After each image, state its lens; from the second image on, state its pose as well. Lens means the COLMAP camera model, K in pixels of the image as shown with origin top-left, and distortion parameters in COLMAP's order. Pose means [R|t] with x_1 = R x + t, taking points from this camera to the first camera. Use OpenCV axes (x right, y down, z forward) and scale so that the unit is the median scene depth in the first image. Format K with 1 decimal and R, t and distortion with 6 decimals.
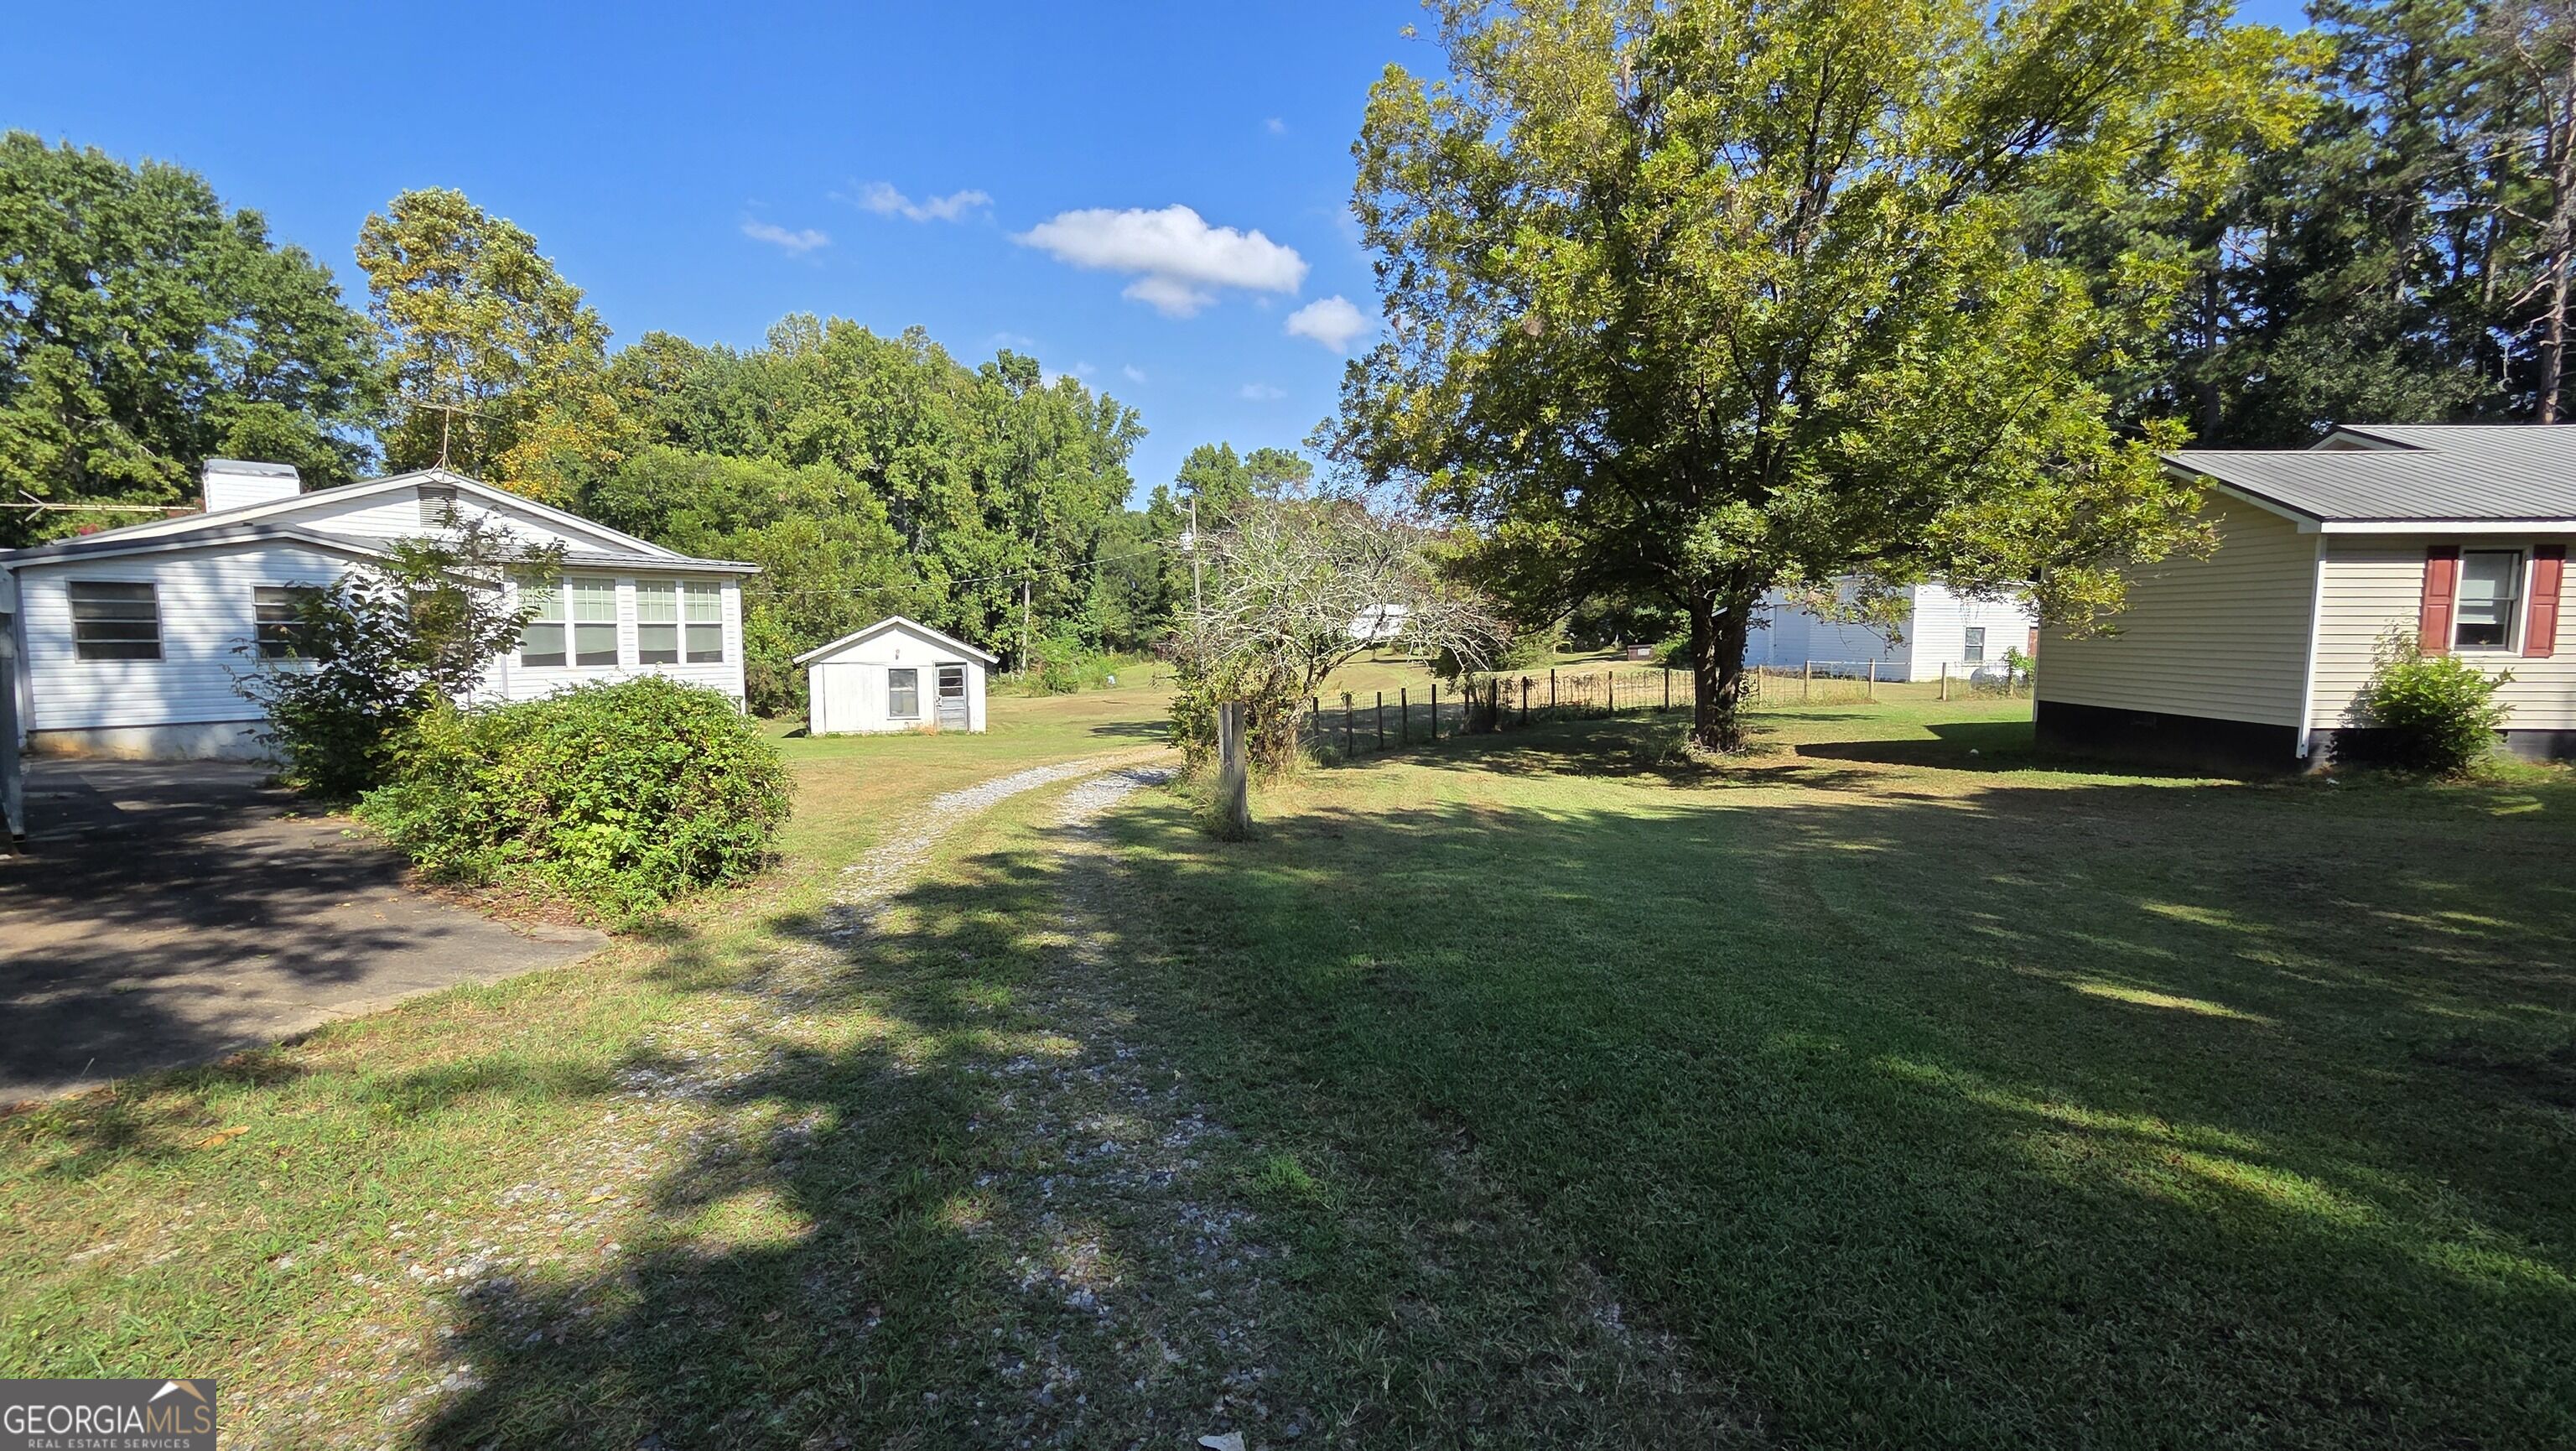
lens RADIAL K [[993.8, 0, 1234.9], [0, 993.8, 701.5], [0, 0, 1]] dist [0.000141, -0.000046]
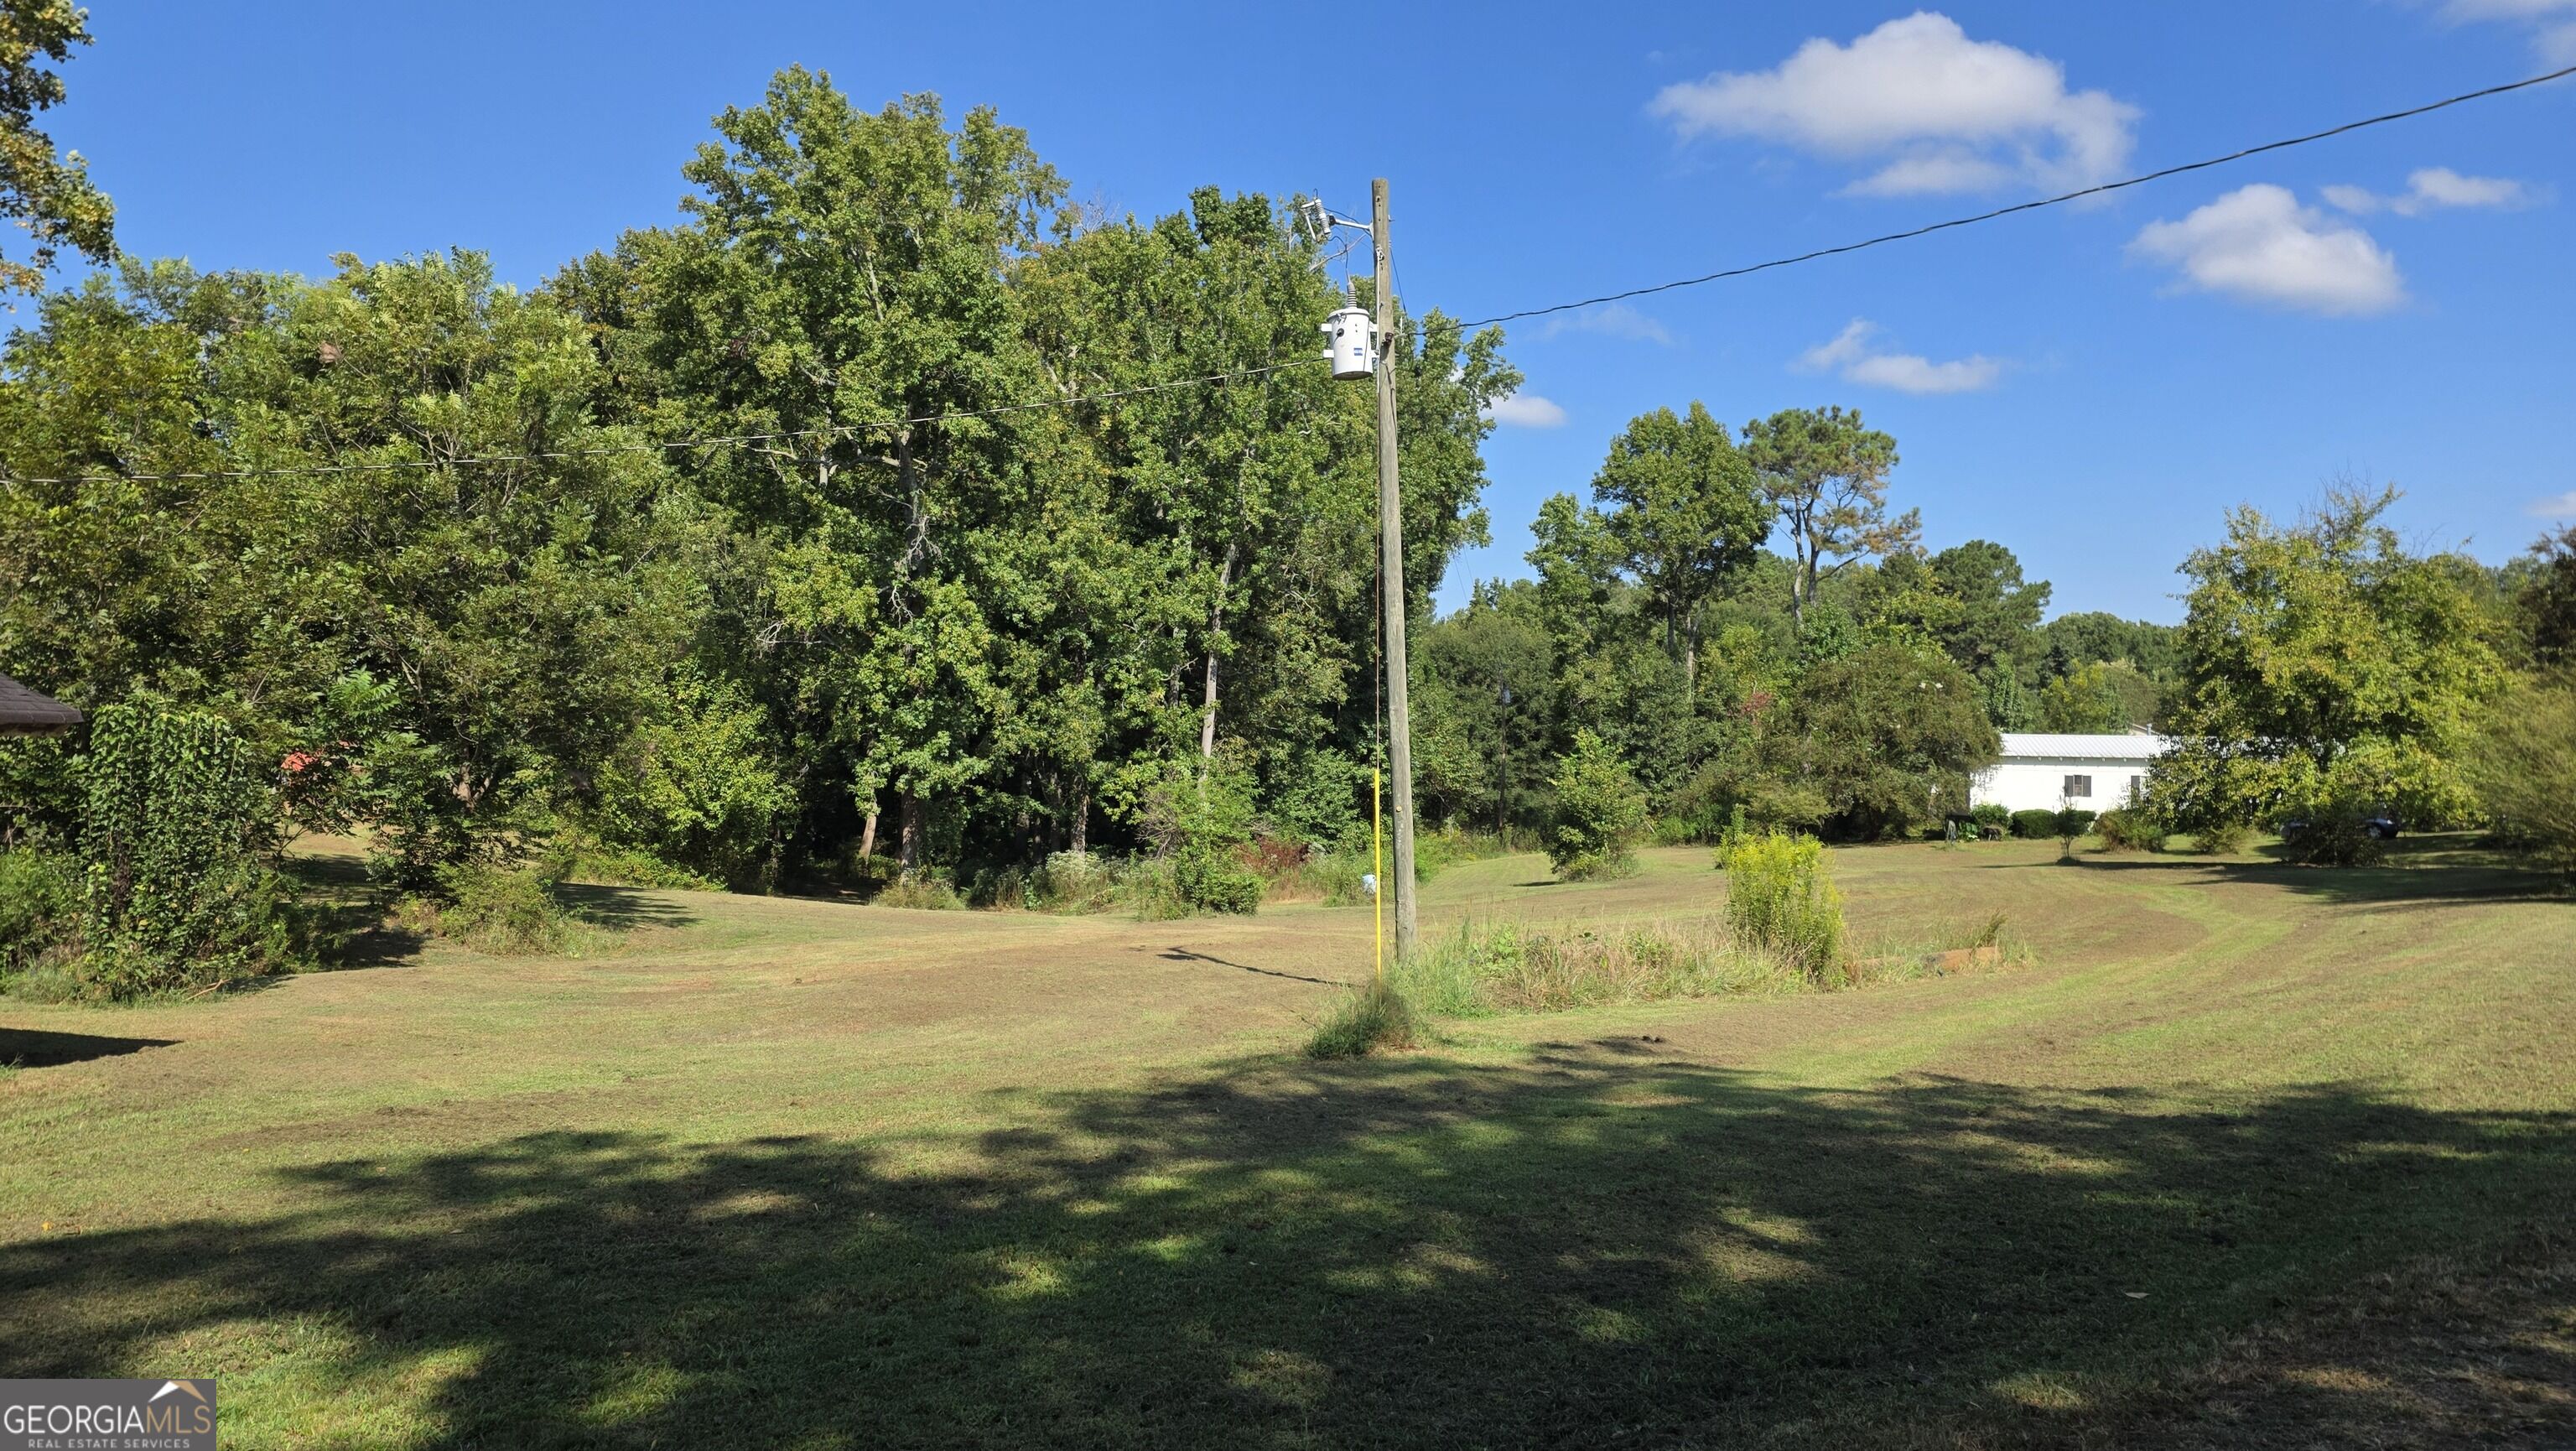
lens RADIAL K [[1596.1, 0, 1263.9], [0, 1596.1, 731.1], [0, 0, 1]] dist [-0.003849, -0.015234]
pose [[0.954809, 0.012345, -0.296965, 0.020637], [-0.047791, 0.992513, -0.112400, -0.005859], [0.293354, 0.121512, 0.948250, 0.235227]]
